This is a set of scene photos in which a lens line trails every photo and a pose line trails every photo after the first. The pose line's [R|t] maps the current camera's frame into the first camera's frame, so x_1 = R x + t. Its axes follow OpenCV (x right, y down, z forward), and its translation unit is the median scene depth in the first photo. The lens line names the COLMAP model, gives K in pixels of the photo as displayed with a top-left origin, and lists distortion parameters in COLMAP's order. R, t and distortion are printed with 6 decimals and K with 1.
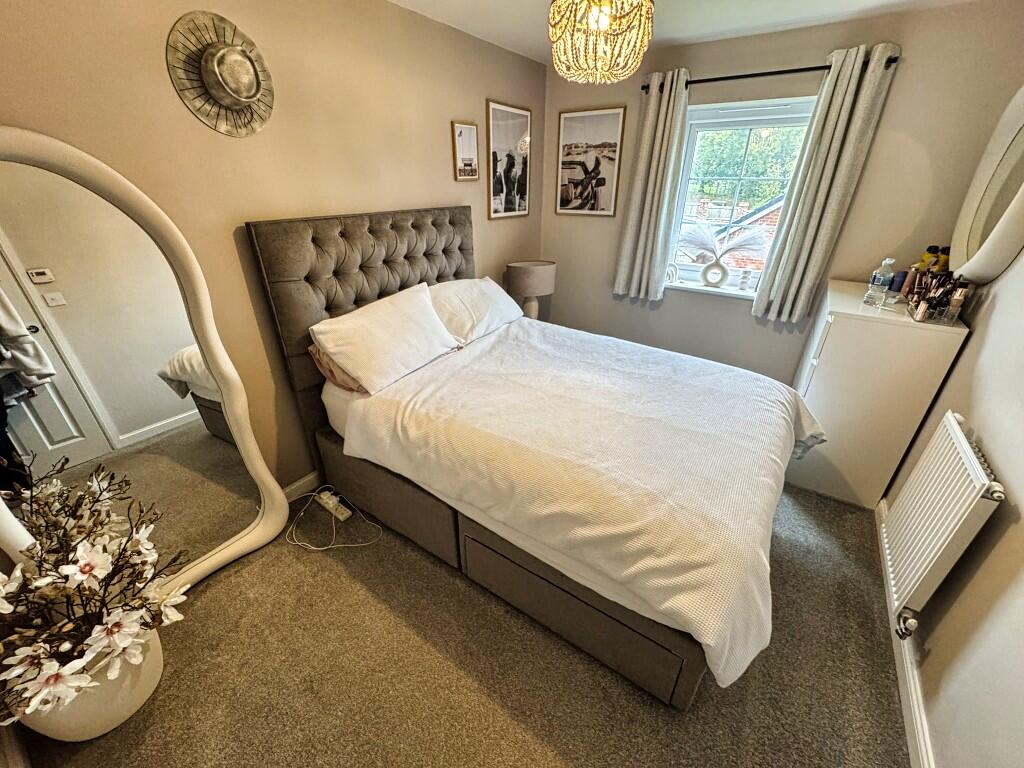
lens RADIAL K [[408.4, 0, 513.1], [0, 408.4, 385.1], [0, 0, 1]] dist [0.000519, -0.000352]
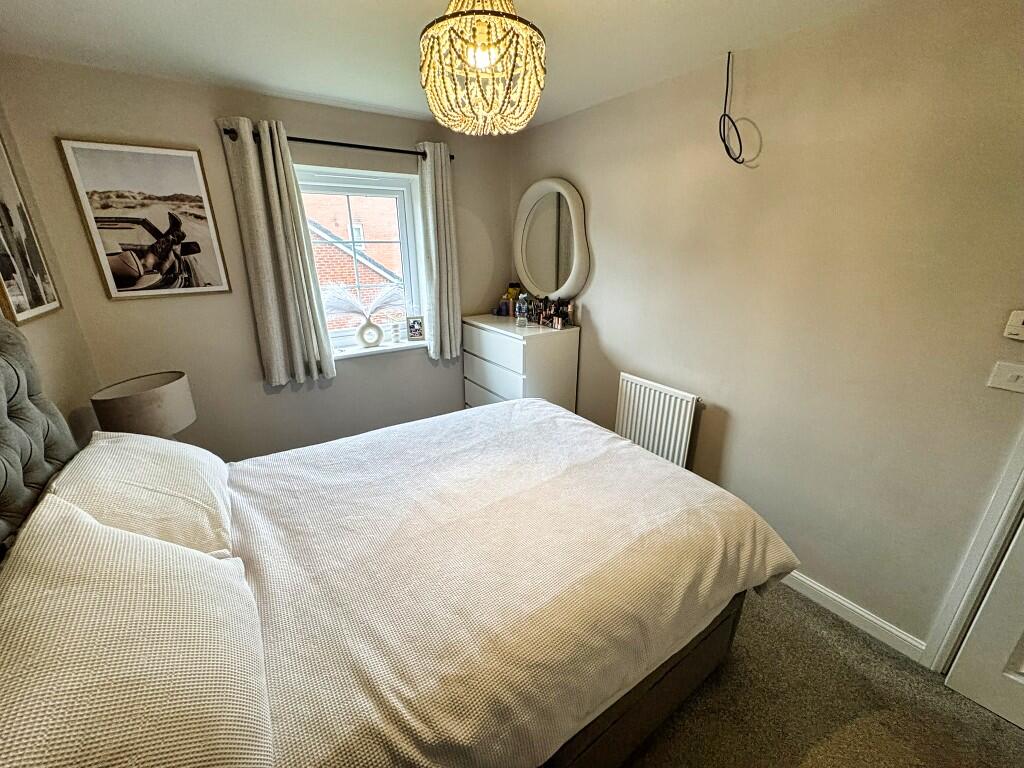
lens RADIAL K [[408.4, 0, 508.9], [0, 408.4, 383.0], [0, 0, 1]] dist [0.000519, -0.000352]
pose [[0.362260, -0.311252, 0.878573, -0.289098], [0.427726, 0.893001, 0.140001, -0.167380], [-0.828141, 0.325072, 0.456629, 0.327795]]
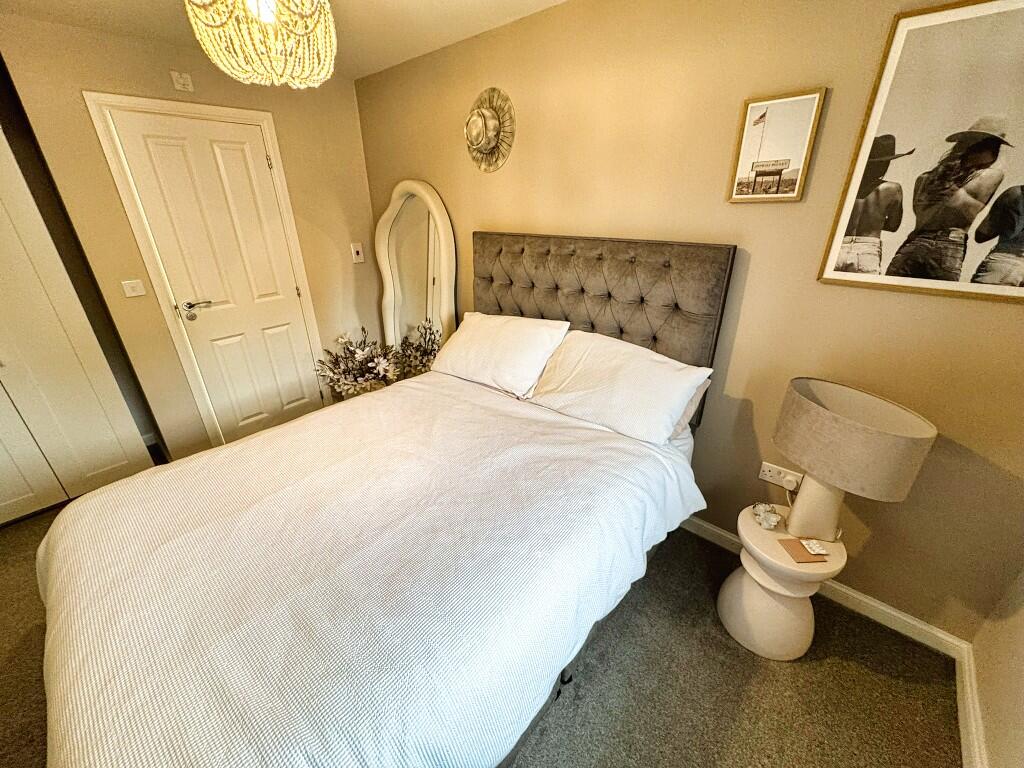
lens RADIAL K [[408.4, 0, 511.7], [0, 408.4, 386.4], [0, 0, 1]] dist [0.000519, -0.000352]
pose [[-0.132524, 0.408599, -0.903042, 0.477336], [-0.440816, 0.791719, 0.422920, -0.352973], [0.887760, 0.454122, 0.075195, 0.701846]]
